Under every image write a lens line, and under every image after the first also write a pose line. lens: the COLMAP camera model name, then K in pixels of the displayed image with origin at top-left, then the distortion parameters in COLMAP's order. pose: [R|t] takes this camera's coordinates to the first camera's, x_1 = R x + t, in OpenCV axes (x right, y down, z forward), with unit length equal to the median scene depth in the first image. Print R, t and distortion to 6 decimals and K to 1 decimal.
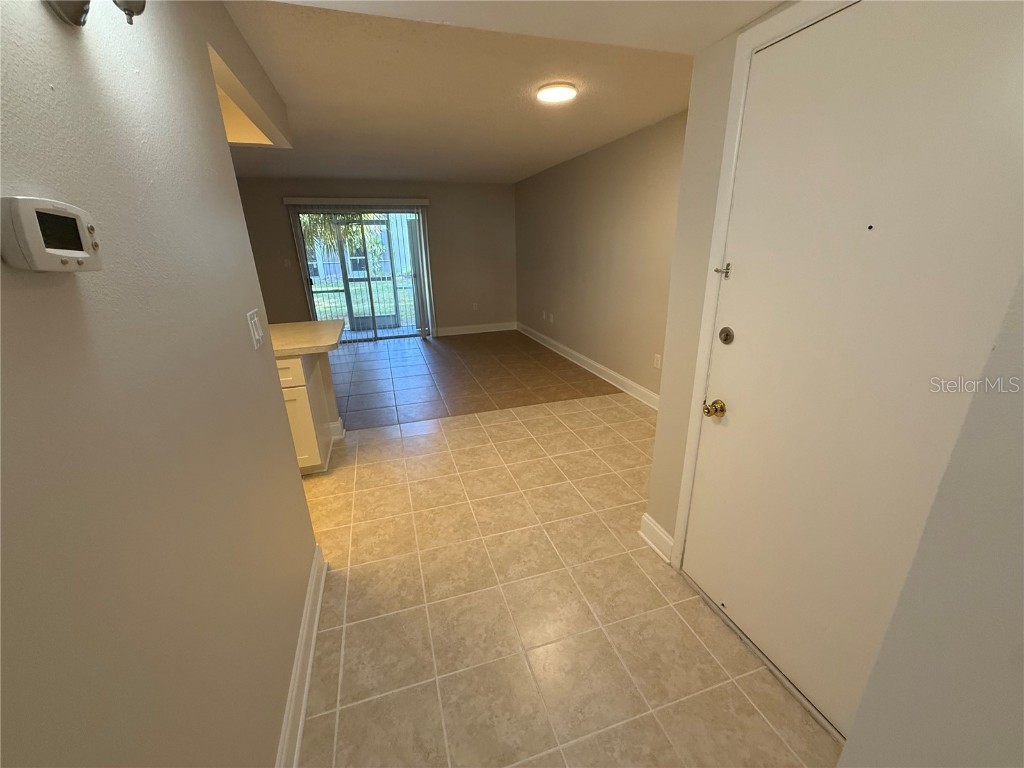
lens RADIAL K [[408.9, 0, 510.3], [0, 408.9, 384.0], [0, 0, 1]] dist [0.000445, -0.000344]
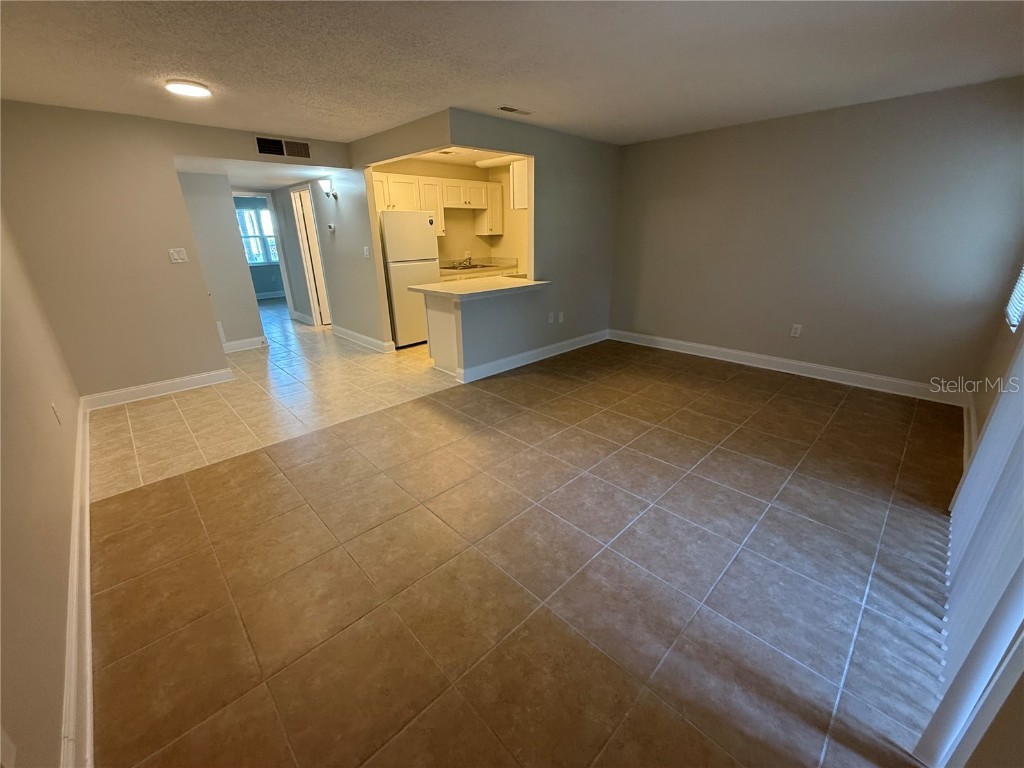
lens RADIAL K [[408.9, 0, 509.9], [0, 408.9, 381.3], [0, 0, 1]] dist [0.000445, -0.000344]
pose [[-0.894299, 0.187408, -0.406333, -0.058973], [-0.113281, 0.783669, 0.610763, -0.824862], [0.432893, 0.592234, -0.679605, 2.439805]]
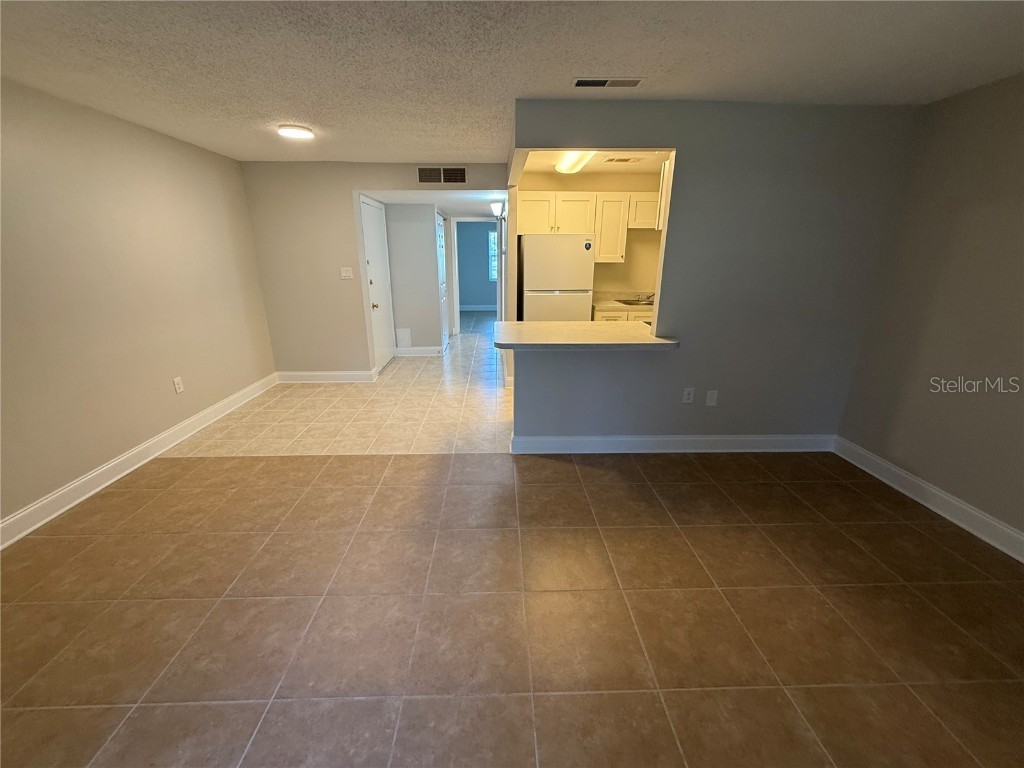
lens RADIAL K [[408.9, 0, 510.8], [0, 408.9, 381.5], [0, 0, 1]] dist [0.000445, -0.000344]
pose [[-0.962858, -0.063480, 0.262440, -0.834958], [0.105445, 0.806384, 0.581915, -0.722835], [-0.248568, 0.587975, -0.769740, 2.118283]]
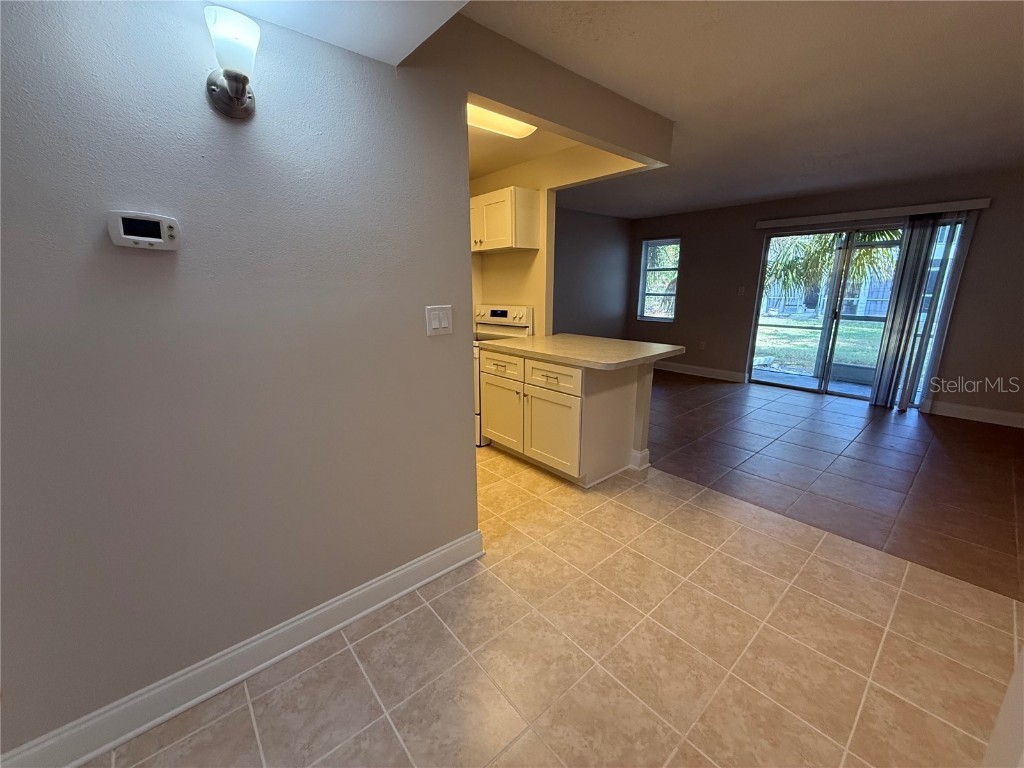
lens RADIAL K [[408.9, 0, 509.3], [0, 408.9, 383.0], [0, 0, 1]] dist [0.000445, -0.000344]
pose [[0.388700, 0.237949, -0.890108, 0.314778], [-0.308072, 0.944038, 0.117834, -0.091359], [0.868334, 0.228415, 0.440253, 0.378733]]
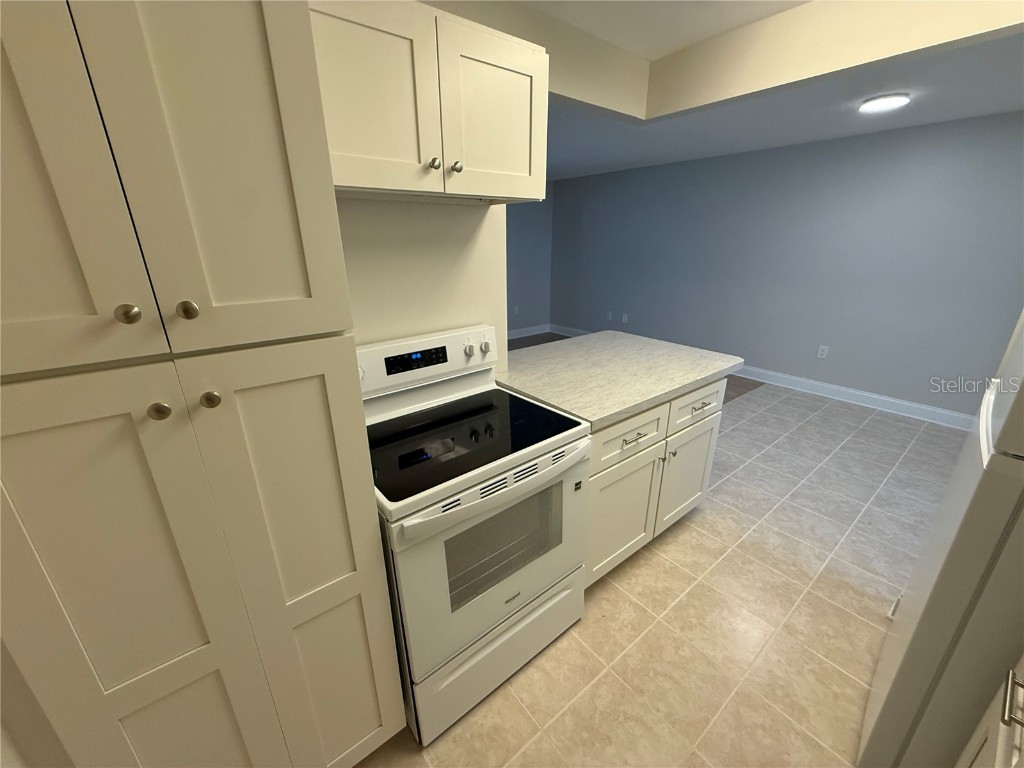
lens RADIAL K [[408.9, 0, 510.8], [0, 408.9, 383.9], [0, 0, 1]] dist [0.000445, -0.000344]
pose [[0.934357, -0.100362, 0.341913, -1.157645], [0.099792, 0.994821, 0.019305, -0.106315], [-0.342079, 0.016083, 0.939533, 0.338668]]
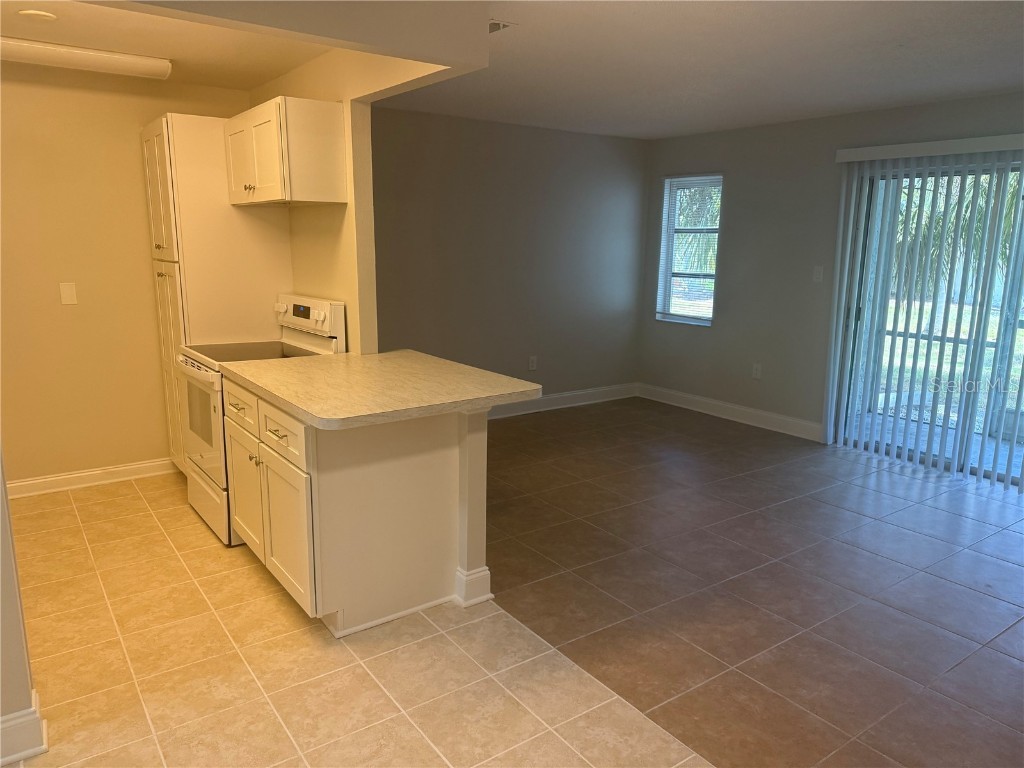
lens RADIAL K [[723.9, 0, 515.5], [0, 723.9, 386.1], [0, 0, 1]] dist [0.027862, -0.030401]
pose [[0.312515, 0.217958, -0.924569, 0.483116], [-0.331779, 0.937067, 0.108759, -0.308380], [0.890088, 0.272764, 0.365161, 0.830025]]
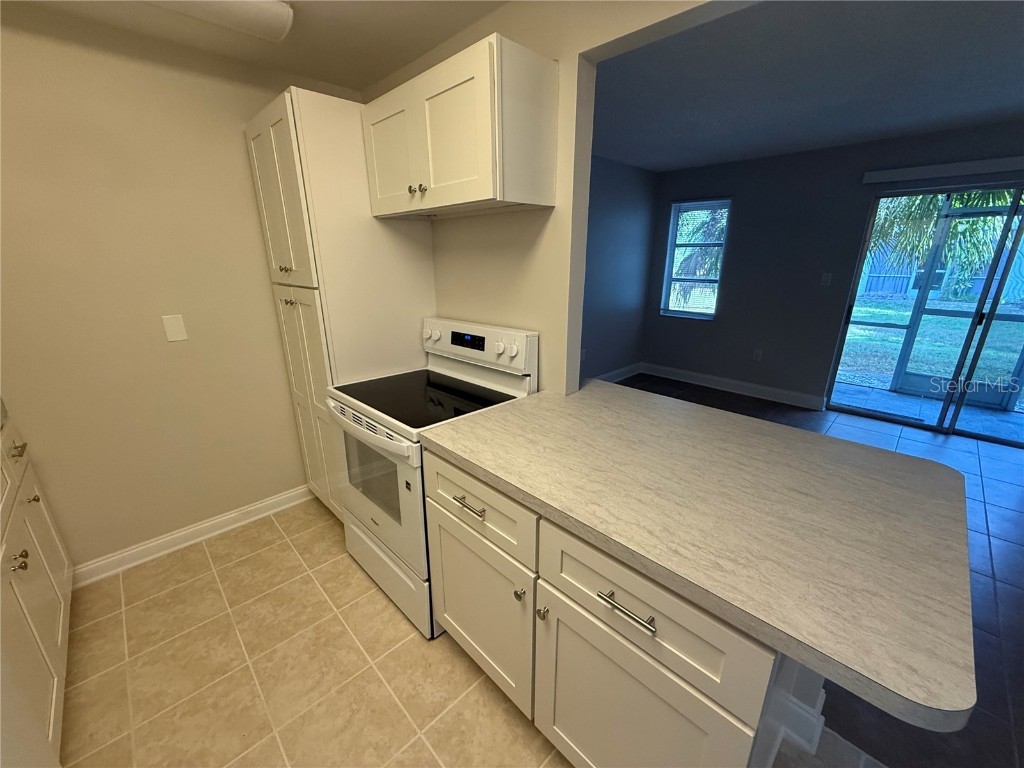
lens RADIAL K [[408.9, 0, 509.3], [0, 408.9, 383.5], [0, 0, 1]] dist [0.000445, -0.000344]
pose [[0.446298, 0.290948, -0.846266, -0.393528], [-0.301946, 0.939174, 0.163652, -0.214136], [0.842405, 0.182489, 0.507002, 0.642388]]
